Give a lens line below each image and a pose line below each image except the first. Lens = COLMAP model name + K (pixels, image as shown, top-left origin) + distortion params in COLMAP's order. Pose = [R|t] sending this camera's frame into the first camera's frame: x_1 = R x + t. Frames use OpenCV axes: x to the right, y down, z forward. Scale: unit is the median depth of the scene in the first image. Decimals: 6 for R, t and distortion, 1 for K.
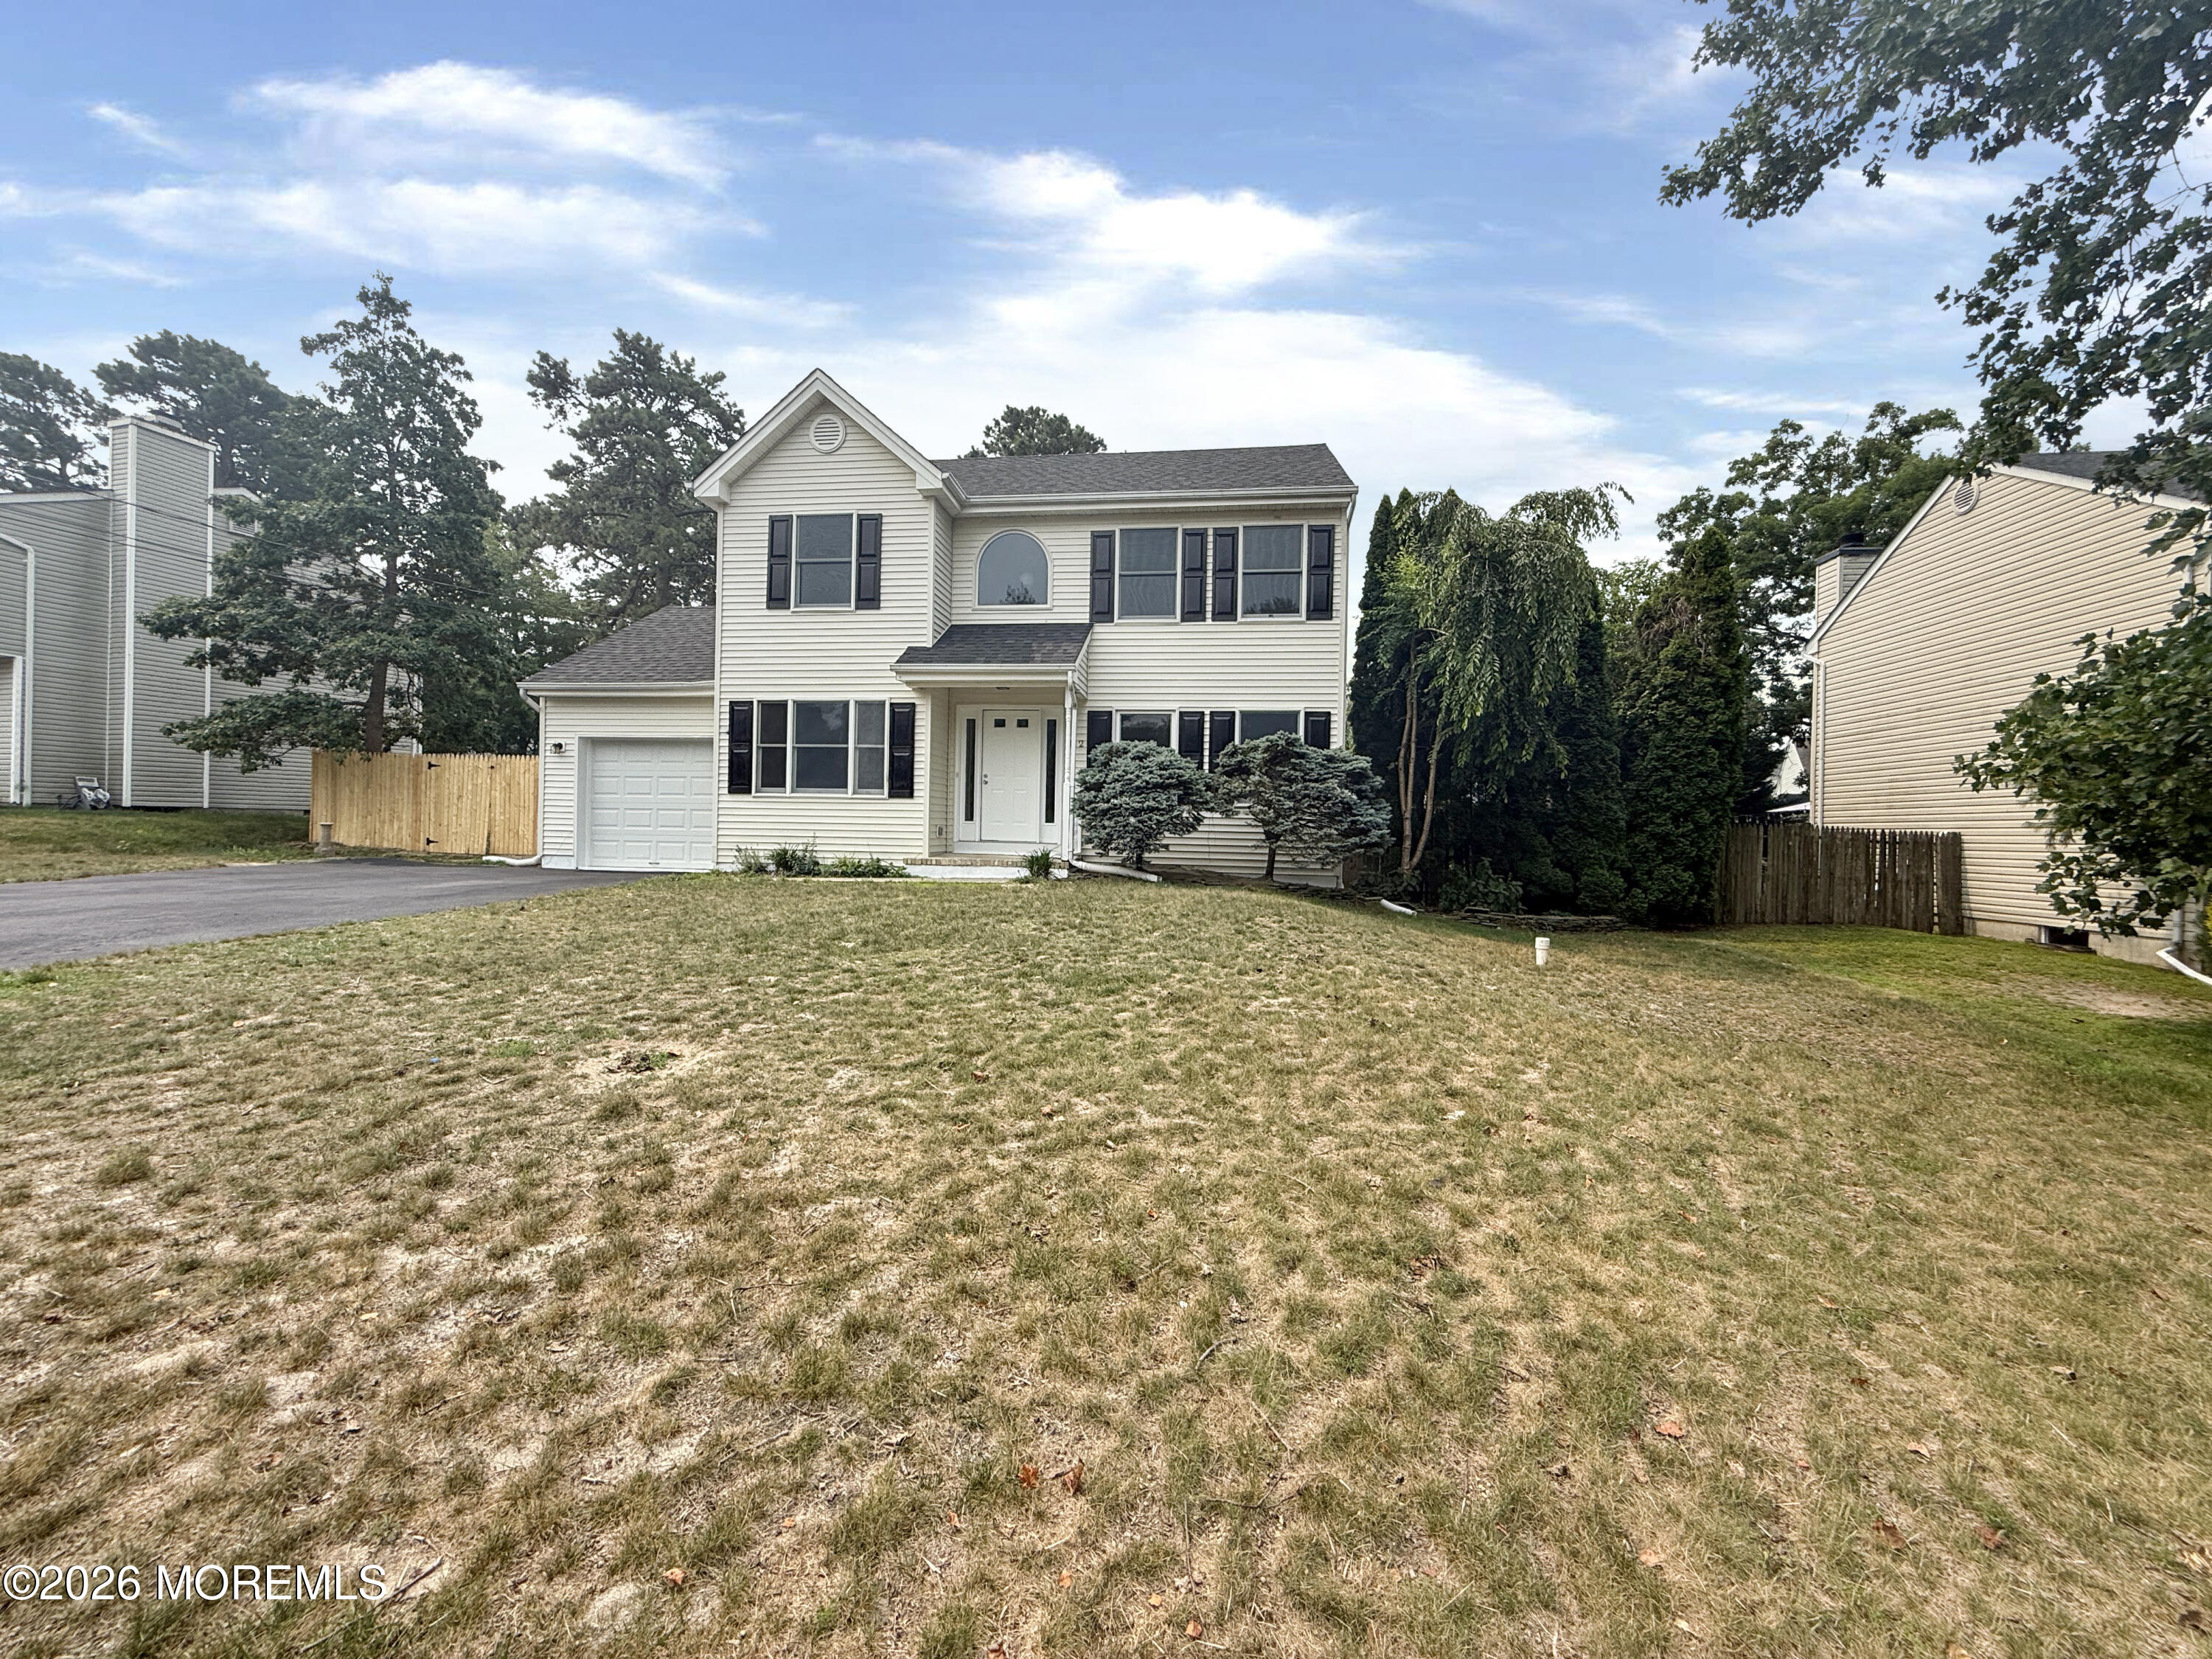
lens RADIAL K [[910.0, 0, 1095.3], [0, 910.0, 833.2], [0, 0, 1]] dist [-0.000758, -0.000336]
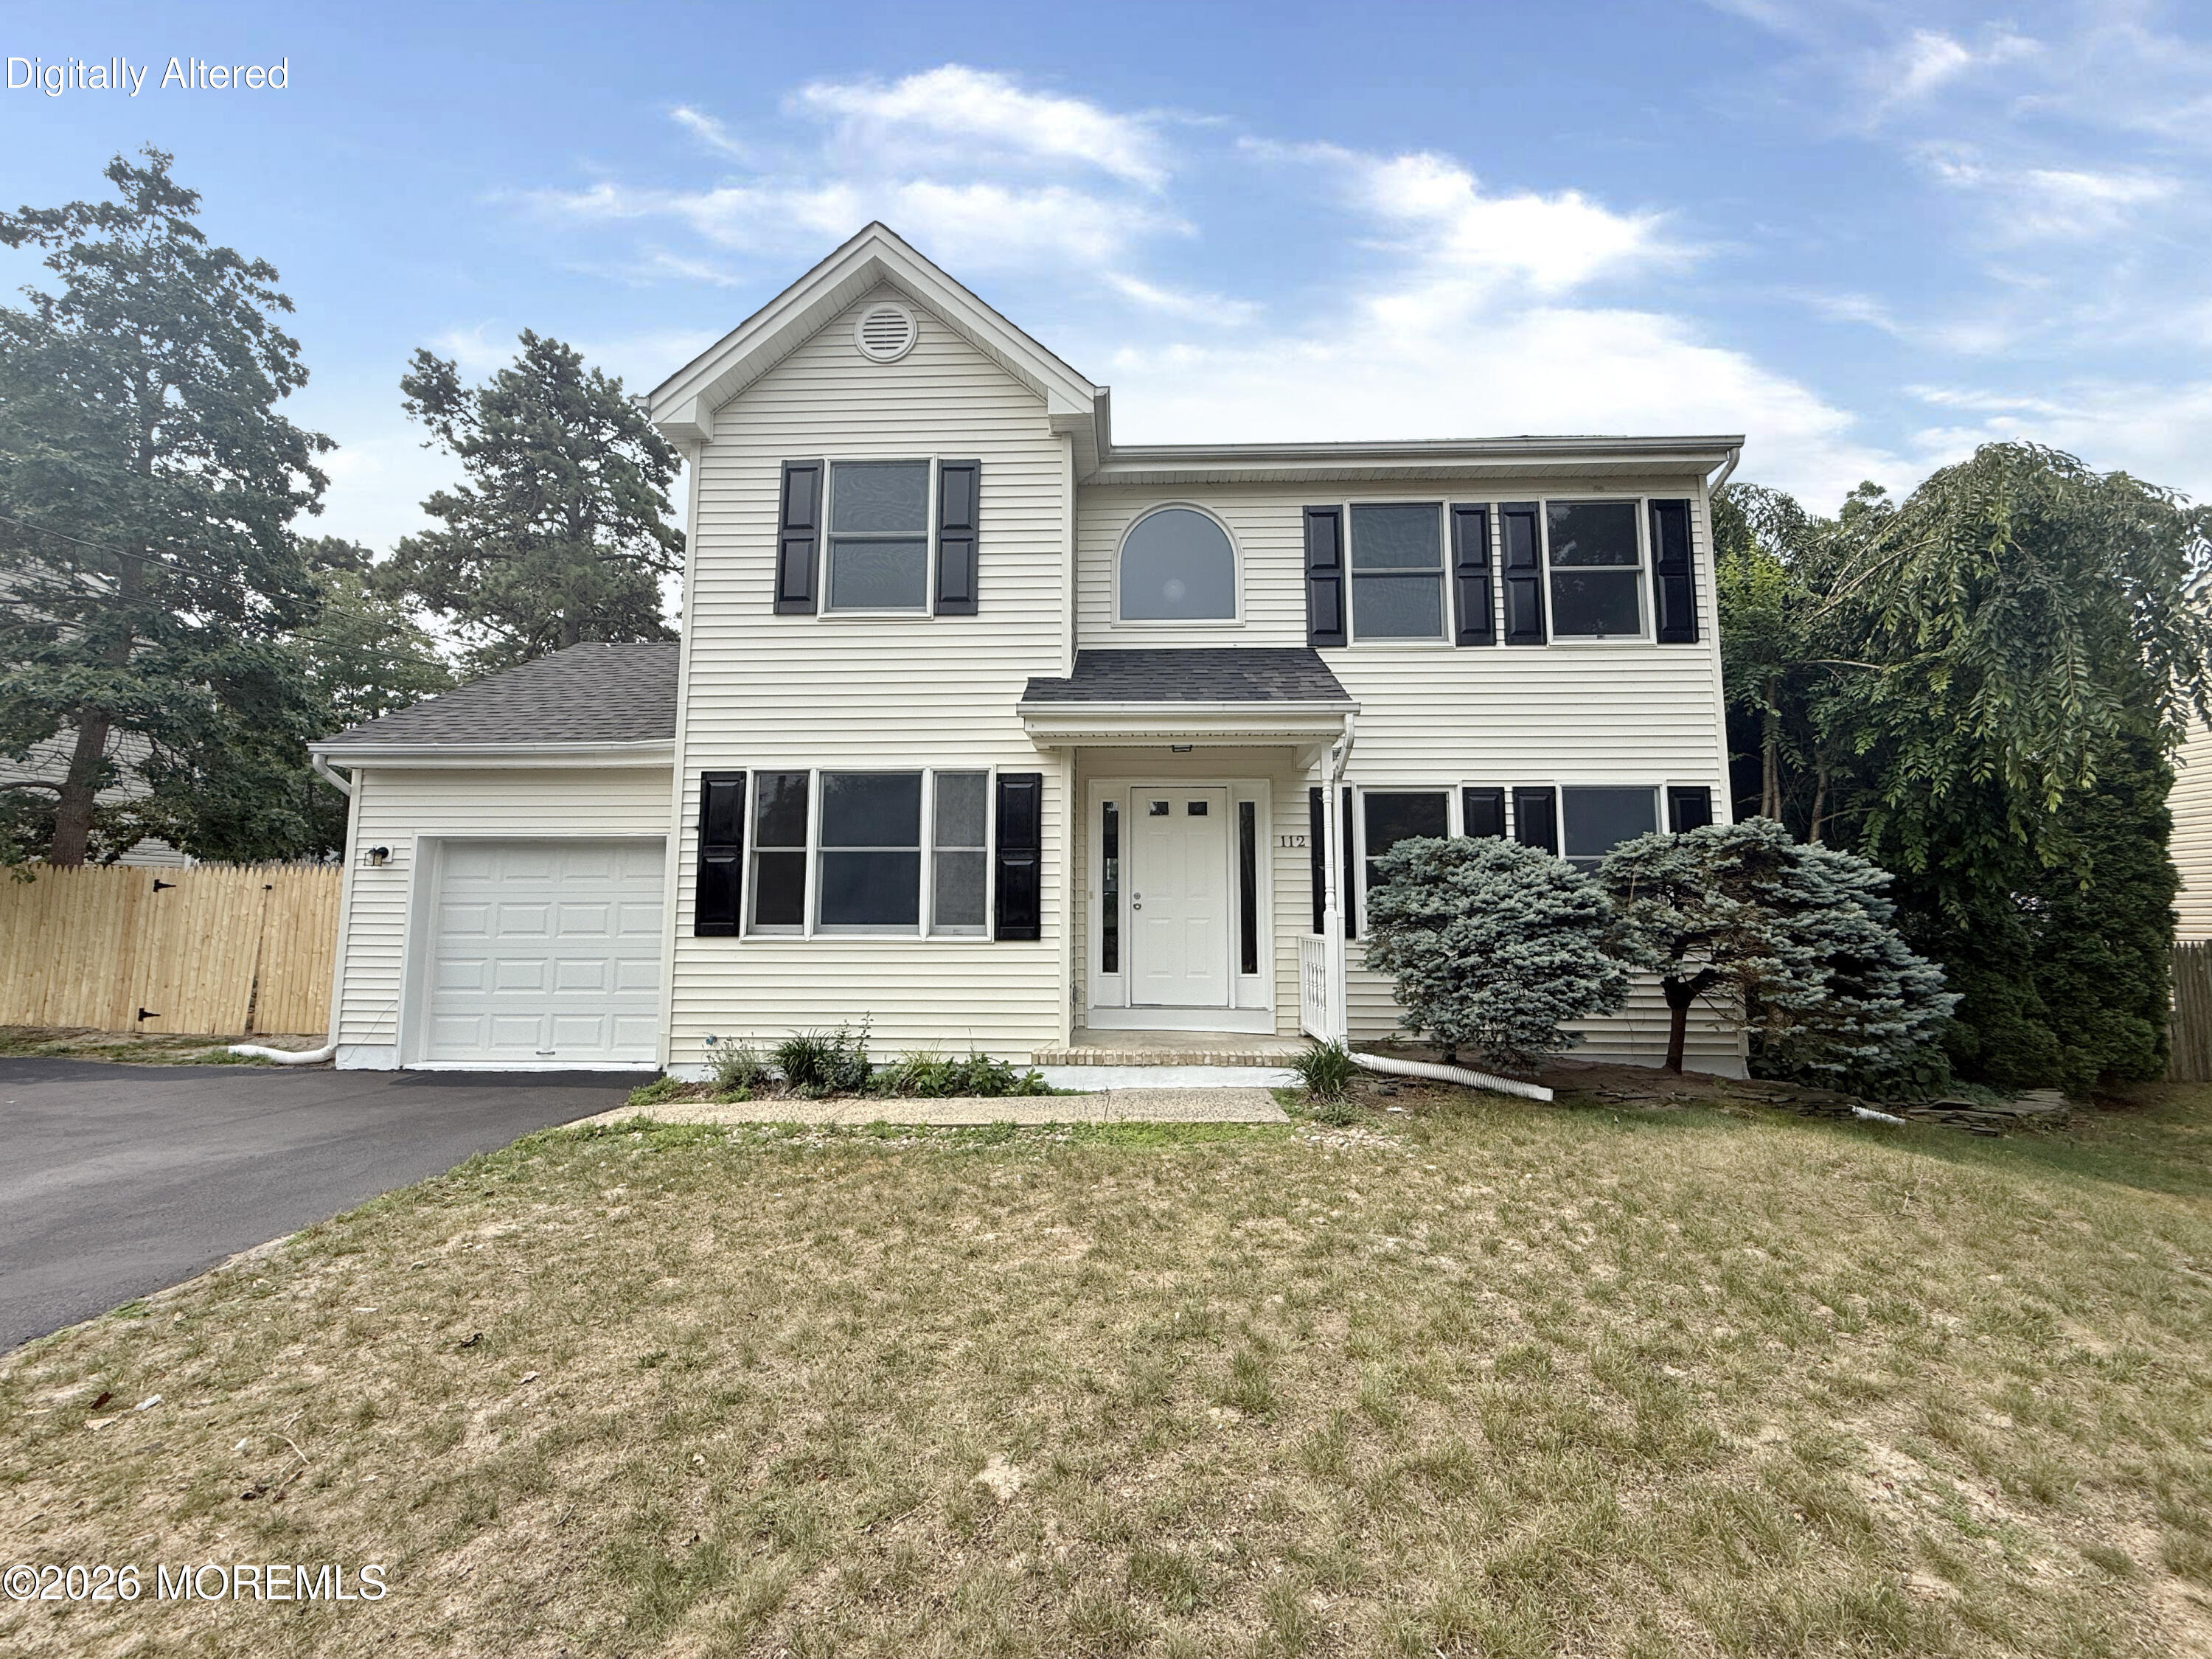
lens RADIAL K [[898.5, 0, 1096.8], [0, 898.5, 827.2], [0, 0, 1]] dist [0.000603, -0.000168]
pose [[0.994776, -0.007089, 0.101838, -0.213718], [0.018094, 0.994035, -0.107554, -0.046150], [-0.100468, 0.108835, 0.988970, 0.423612]]
